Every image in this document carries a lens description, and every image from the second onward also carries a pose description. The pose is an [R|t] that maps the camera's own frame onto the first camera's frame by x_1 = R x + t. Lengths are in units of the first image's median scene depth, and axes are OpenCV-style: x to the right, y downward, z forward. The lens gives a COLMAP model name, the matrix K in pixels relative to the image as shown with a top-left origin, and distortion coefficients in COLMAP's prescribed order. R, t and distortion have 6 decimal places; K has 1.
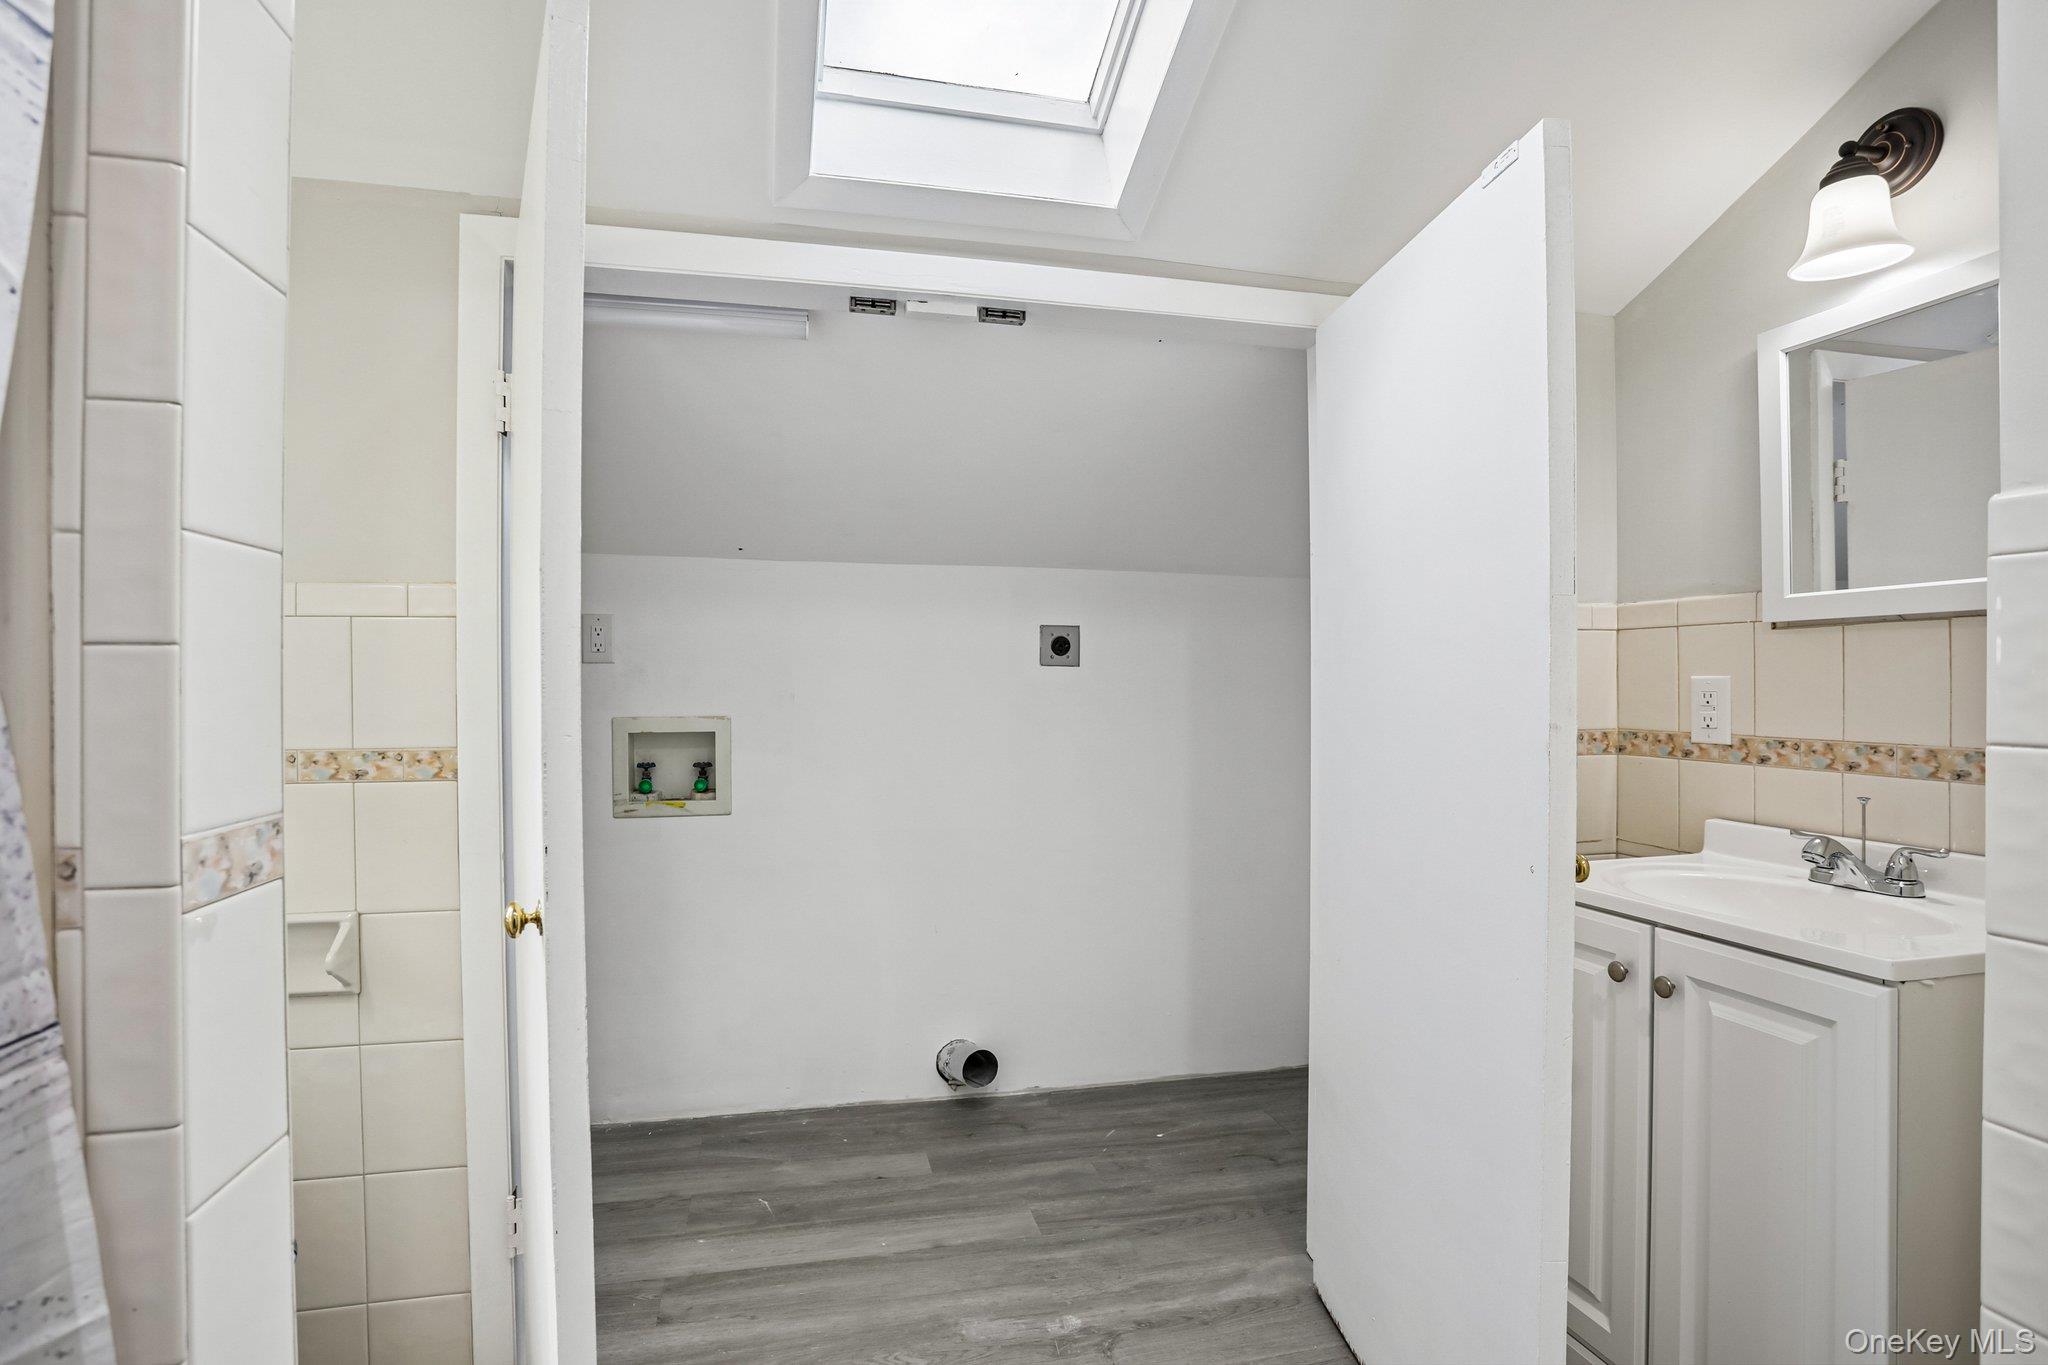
lens RADIAL K [[1005.7, 0, 1024.0], [0, 1005.7, 682.5], [0, 0, 1]] dist [0.000279, 0.000199]
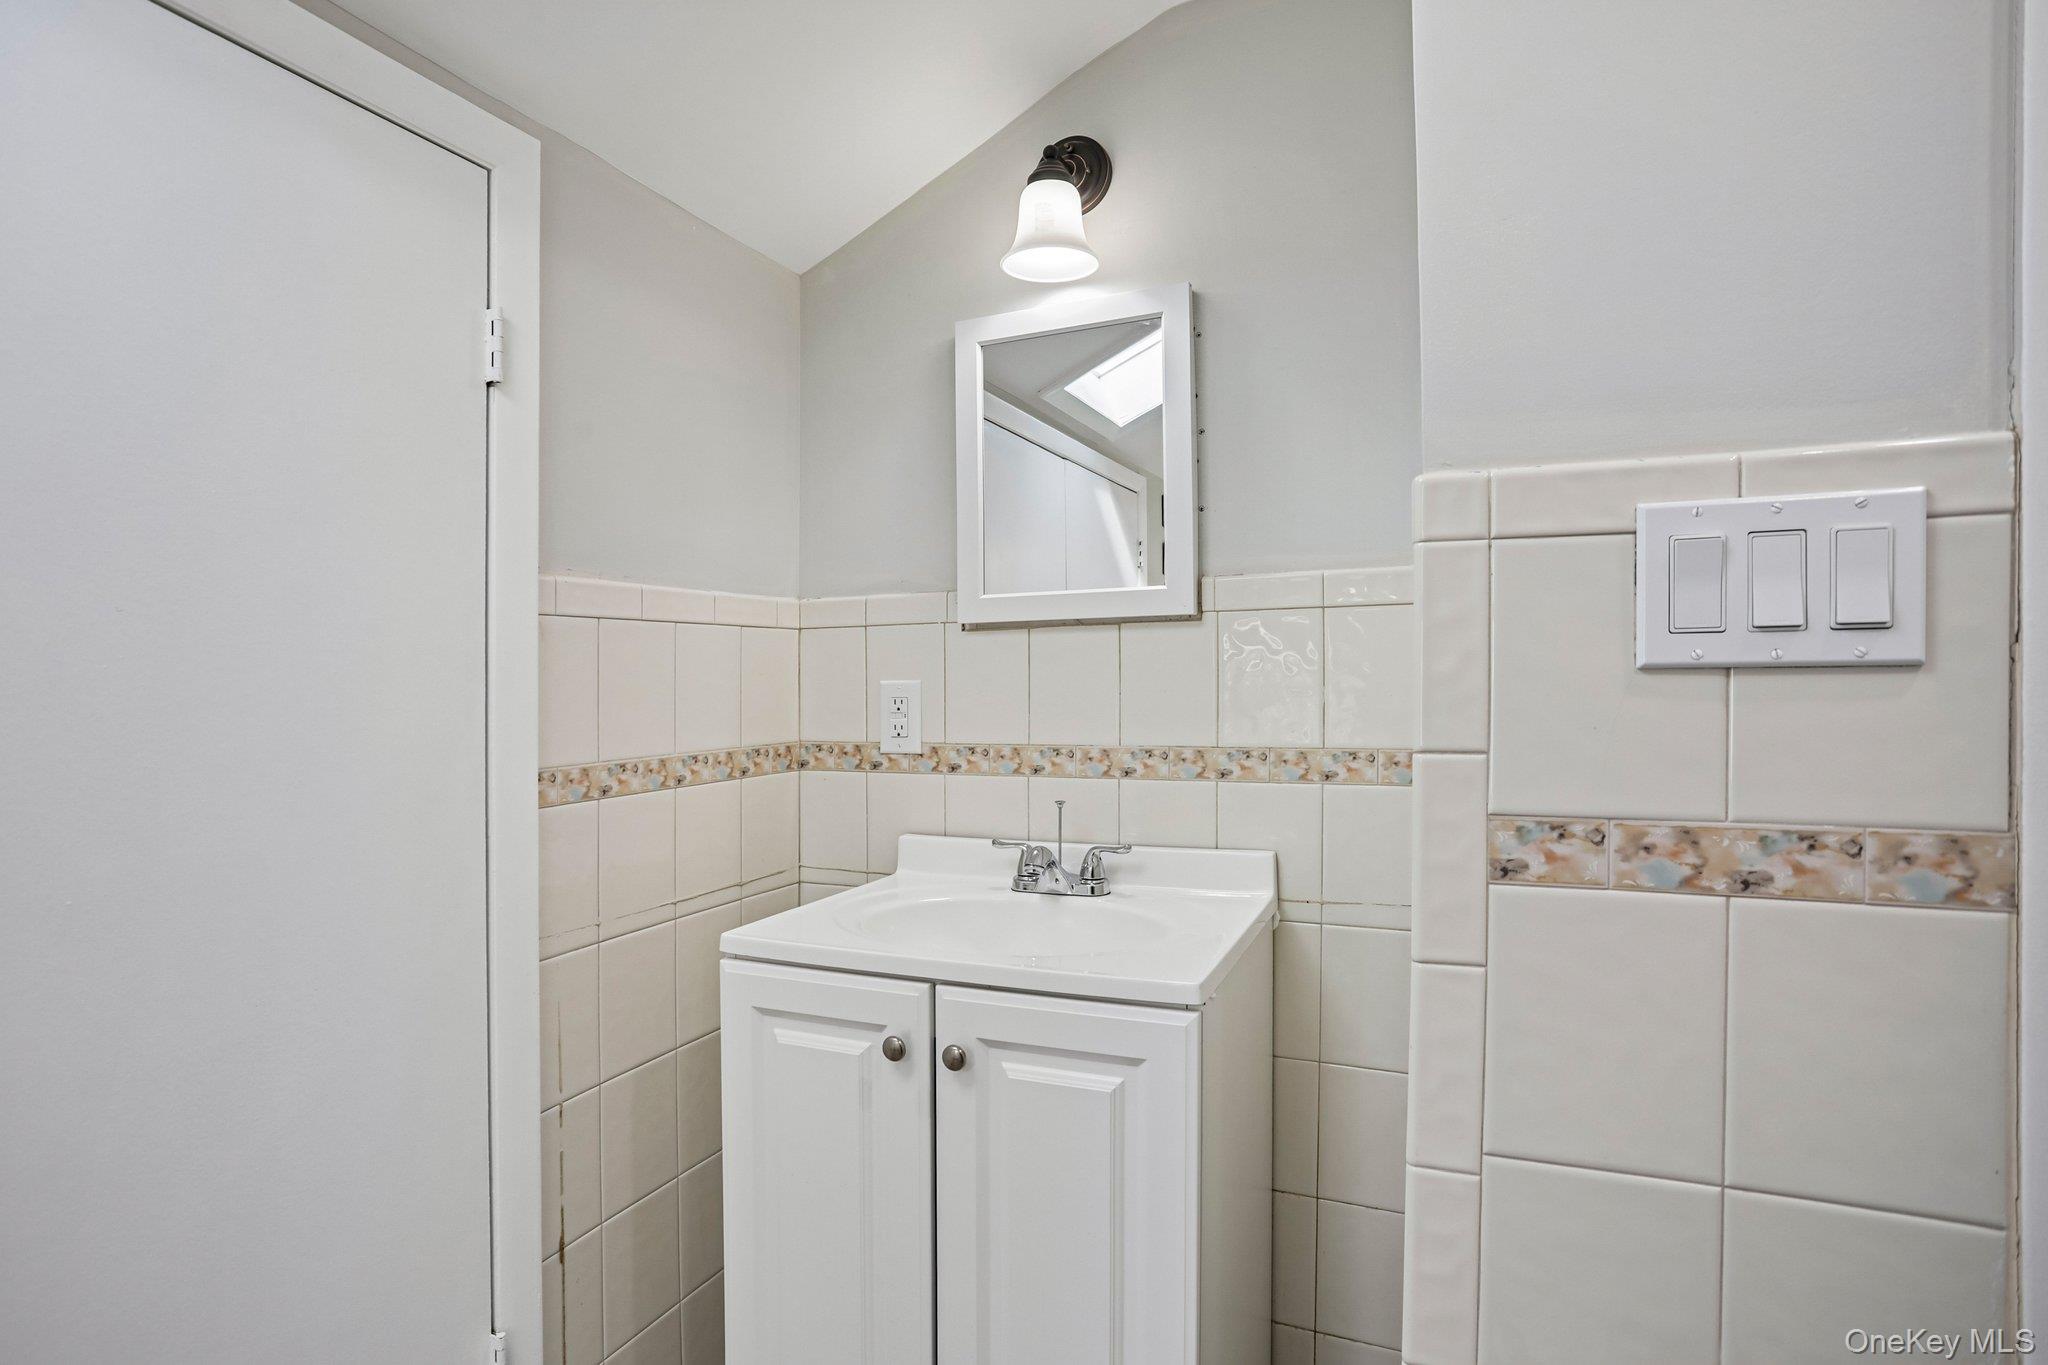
lens RADIAL K [[989.3, 0, 1024.0], [0, 989.3, 682.5], [0, 0, 1]] dist [-0.063001, 0.000116]
pose [[0.613818, 0.004743, 0.789433, 0.037993], [0.009071, 0.999874, -0.013061, 0.009163], [-0.789396, 0.015178, 0.613697, 0.384854]]
